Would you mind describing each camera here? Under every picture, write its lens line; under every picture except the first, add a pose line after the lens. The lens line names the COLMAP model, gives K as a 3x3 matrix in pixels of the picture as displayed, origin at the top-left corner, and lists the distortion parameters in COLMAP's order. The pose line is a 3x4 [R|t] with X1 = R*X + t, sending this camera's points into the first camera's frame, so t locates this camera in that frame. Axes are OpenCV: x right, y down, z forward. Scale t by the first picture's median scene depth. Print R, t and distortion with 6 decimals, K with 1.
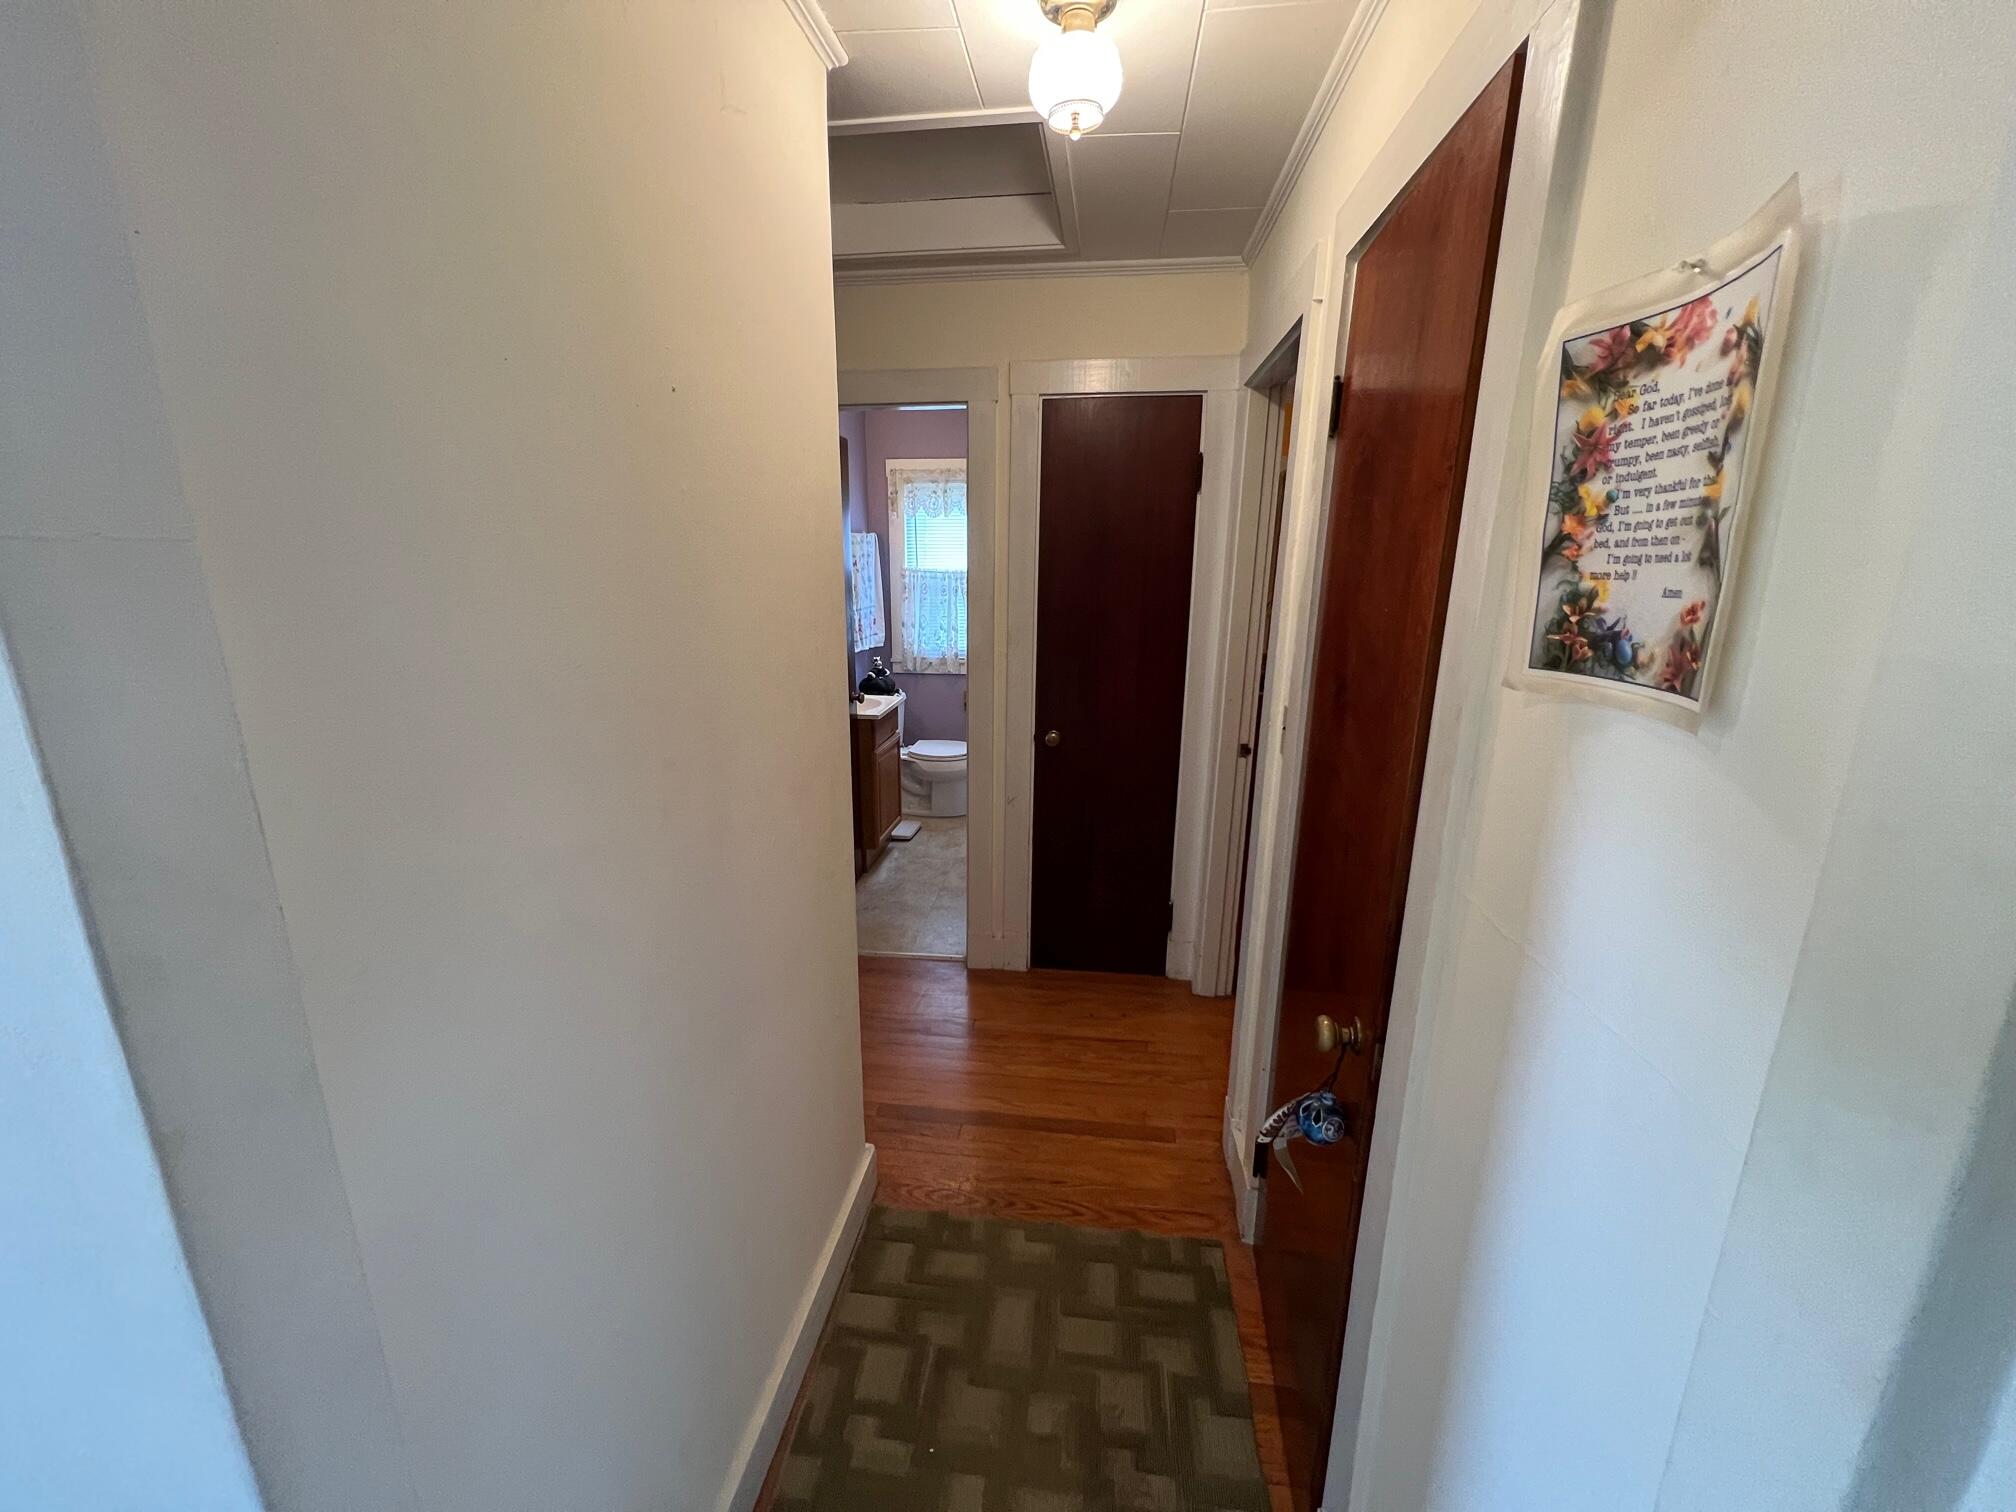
lens RADIAL K [[806.8, 0, 1009.4], [0, 806.8, 753.6], [0, 0, 1]] dist [0.000723, -0.000050]
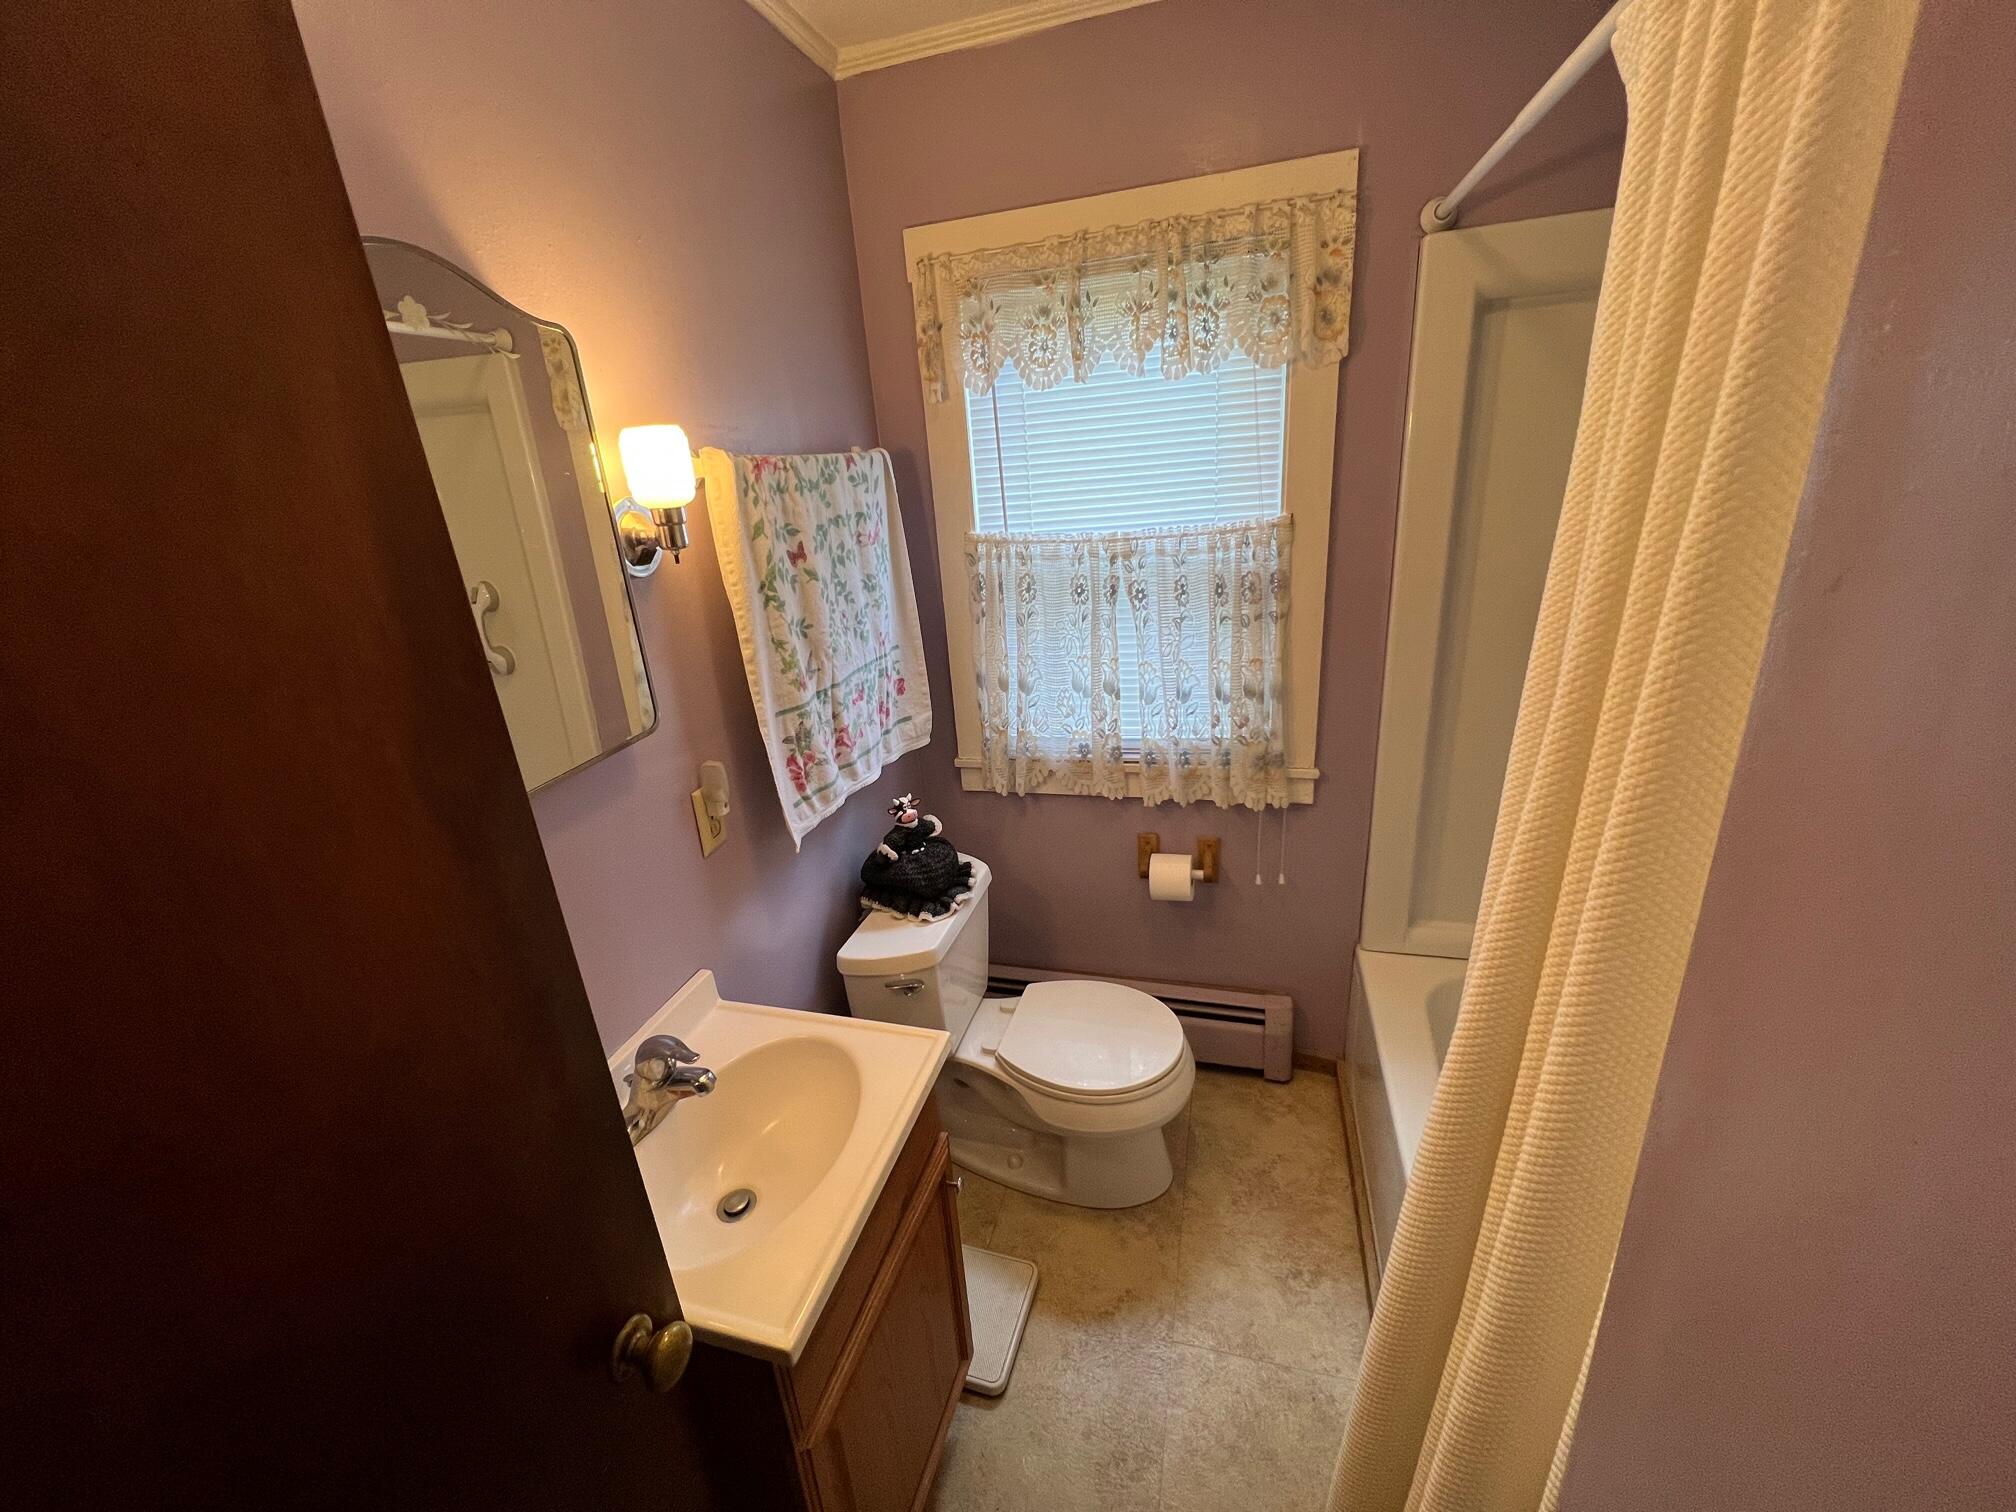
lens RADIAL K [[806.8, 0, 996.1], [0, 806.8, 758.0], [0, 0, 1]] dist [0.000723, -0.000050]
pose [[0.981991, -0.019813, -0.187888, -0.051450], [0.040115, 0.993676, 0.104877, -0.169240], [0.184621, -0.110526, 0.976575, 0.631756]]
